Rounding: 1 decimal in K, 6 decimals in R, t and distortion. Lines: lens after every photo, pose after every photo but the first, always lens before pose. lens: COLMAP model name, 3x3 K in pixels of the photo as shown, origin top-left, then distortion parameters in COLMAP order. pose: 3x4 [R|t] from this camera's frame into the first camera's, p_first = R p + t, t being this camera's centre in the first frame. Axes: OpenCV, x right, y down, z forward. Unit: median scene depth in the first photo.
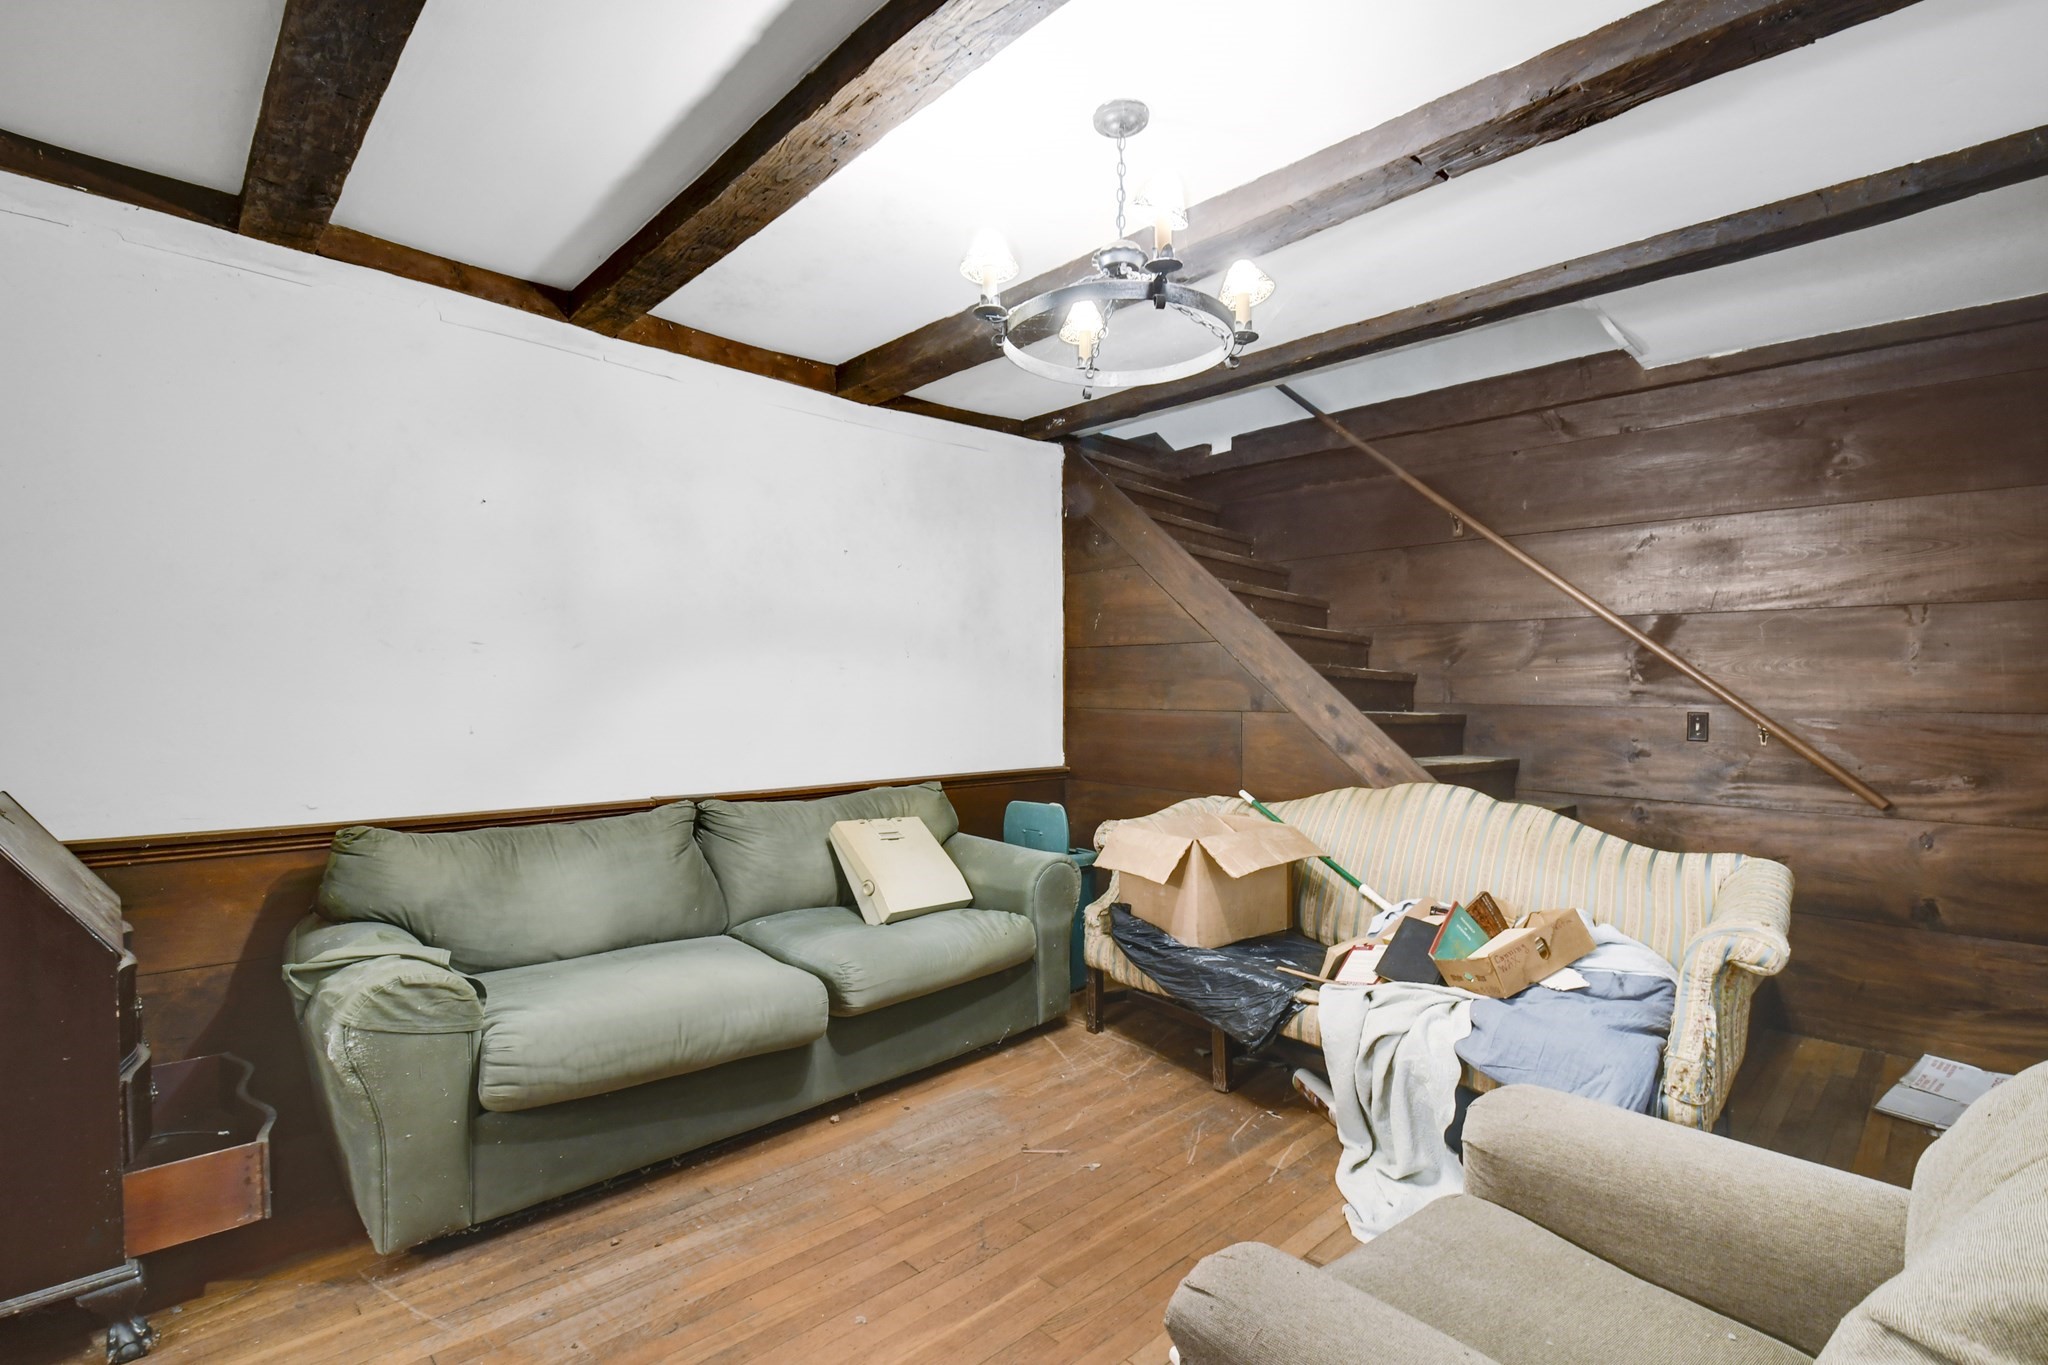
lens RADIAL K [[930.3, 0, 1022.5], [0, 930.3, 691.1], [0, 0, 1]] dist [0.018987, -0.029132]
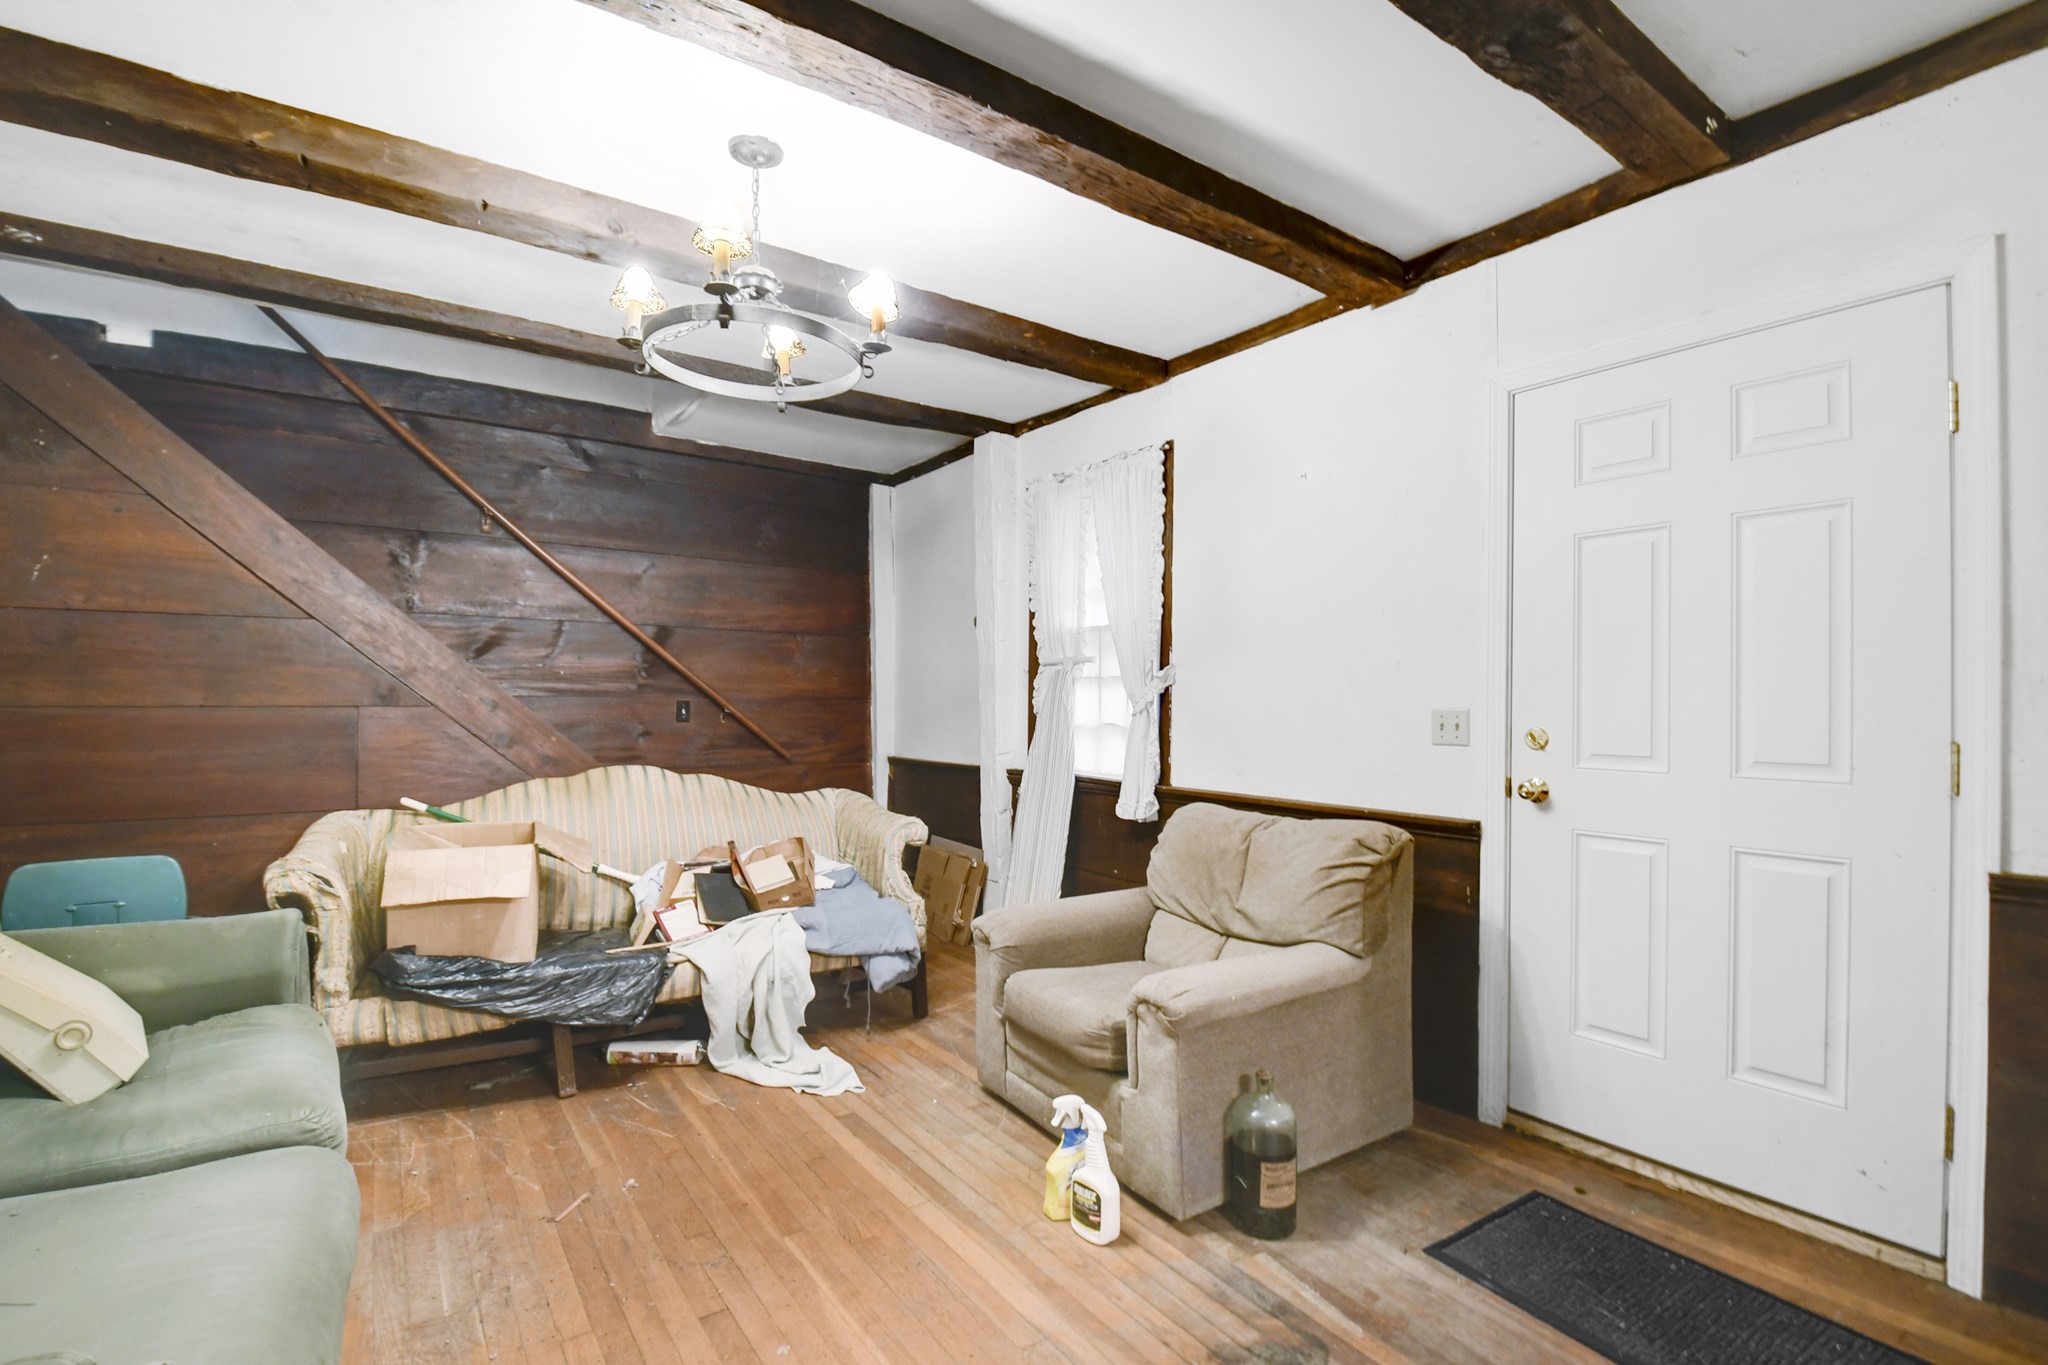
lens RADIAL K [[919.8, 0, 1023.2], [0, 919.8, 693.3], [0, 0, 1]] dist [0.022550, -0.028216]
pose [[0.149924, -0.004058, 0.988689, -0.619255], [-0.008813, 0.999946, 0.005440, 0.000749], [-0.988658, -0.009528, 0.149880, 0.365969]]
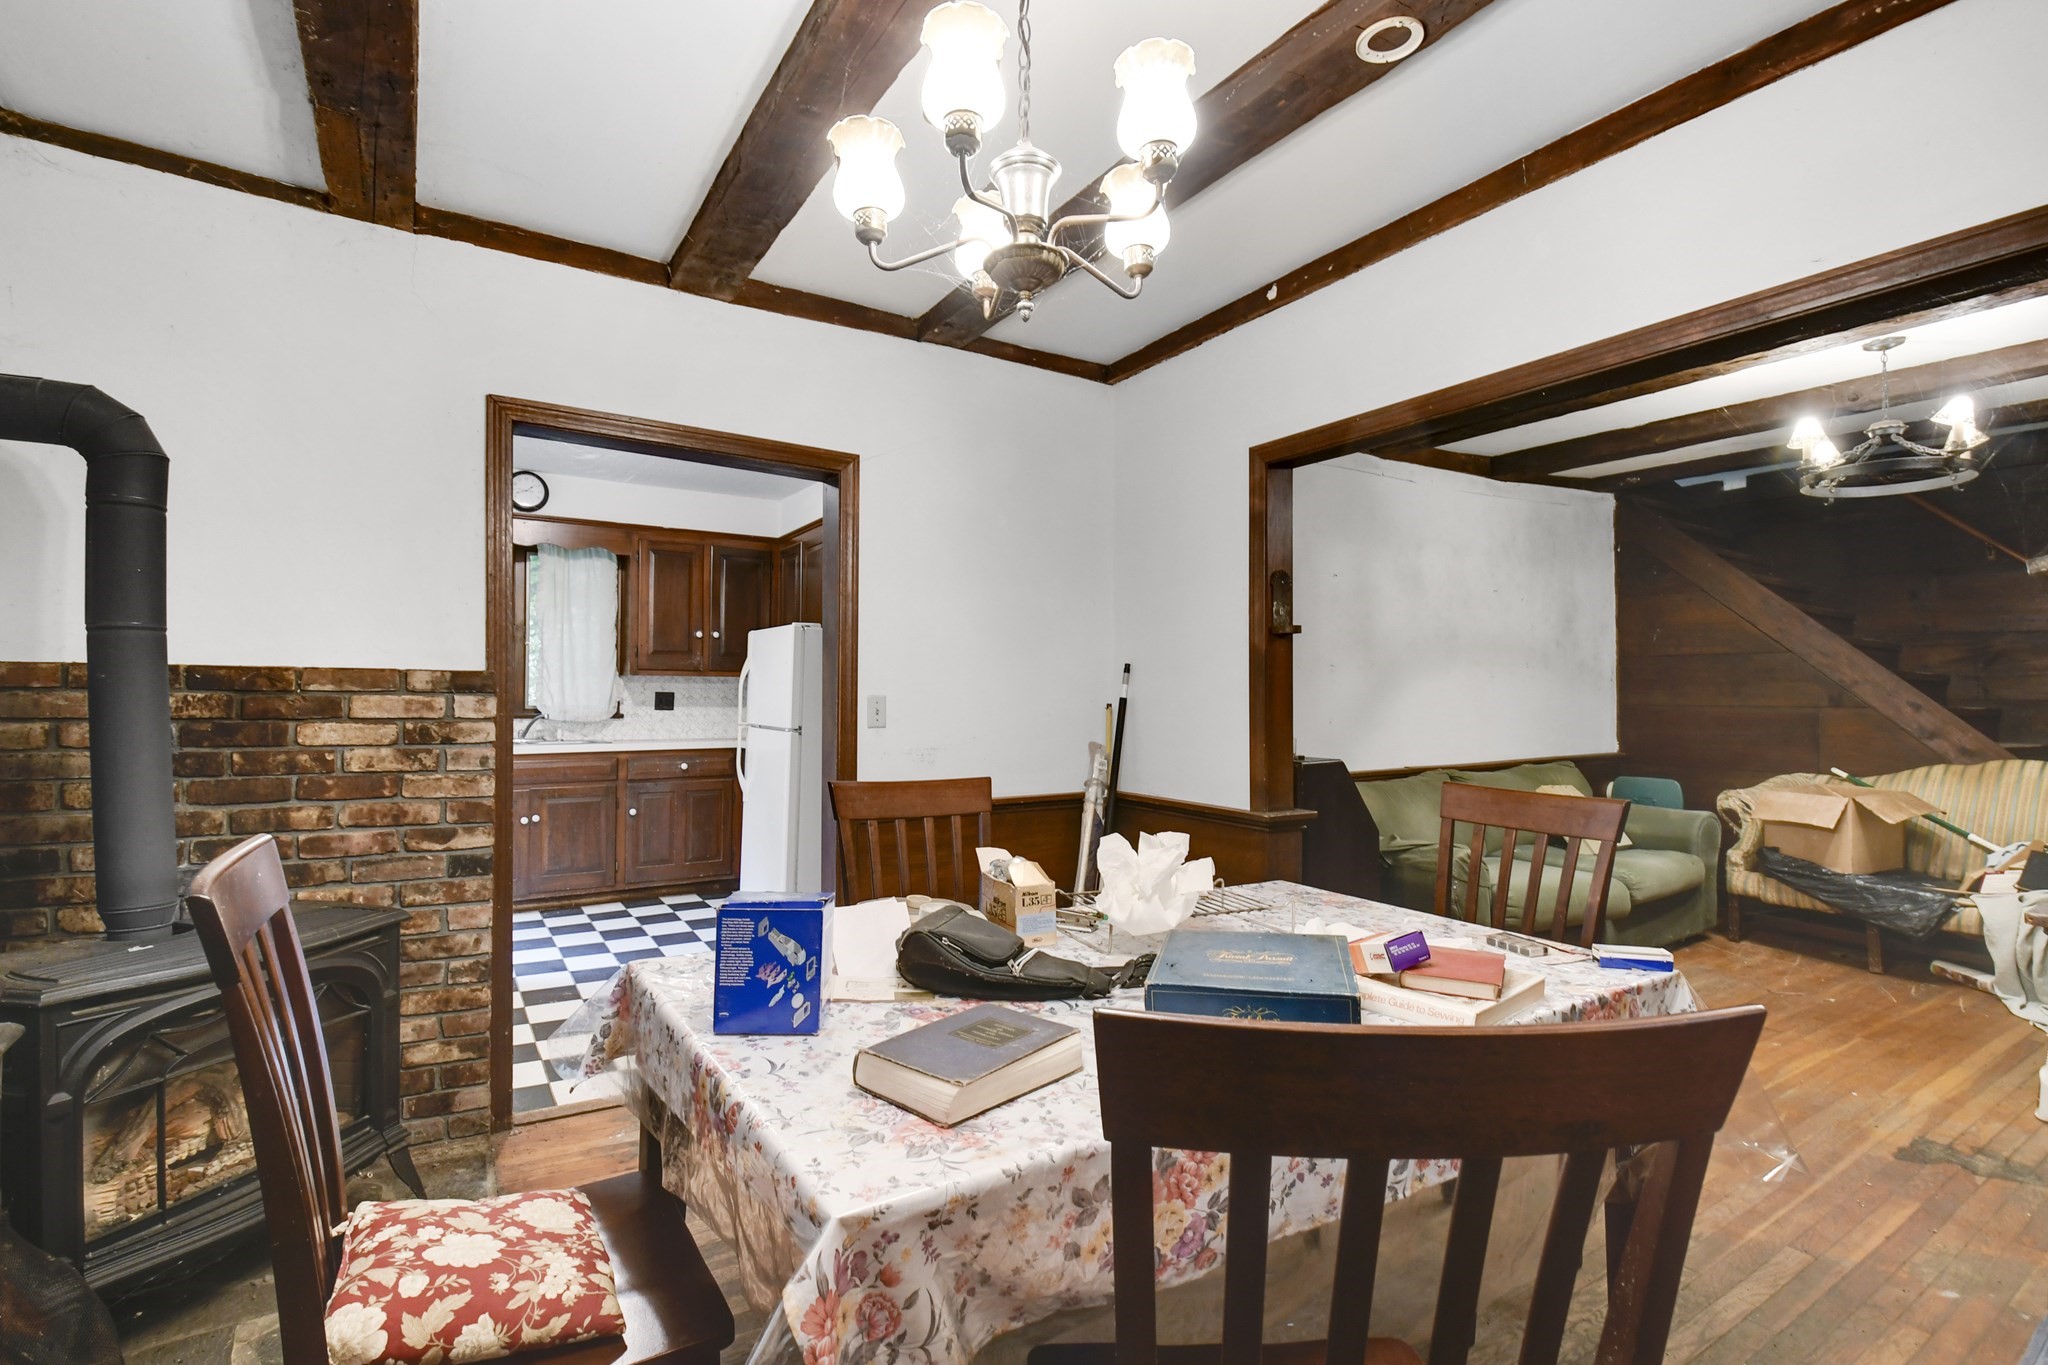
lens RADIAL K [[975.4, 0, 979.8], [0, 975.4, 691.8], [0, 0, 1]] dist [-0.036489, -0.001035]
pose [[0.971244, -0.008093, -0.237948, -0.717764], [0.008451, 0.999964, 0.000481, -0.011765], [0.237936, -0.002478, 0.971278, -0.664810]]
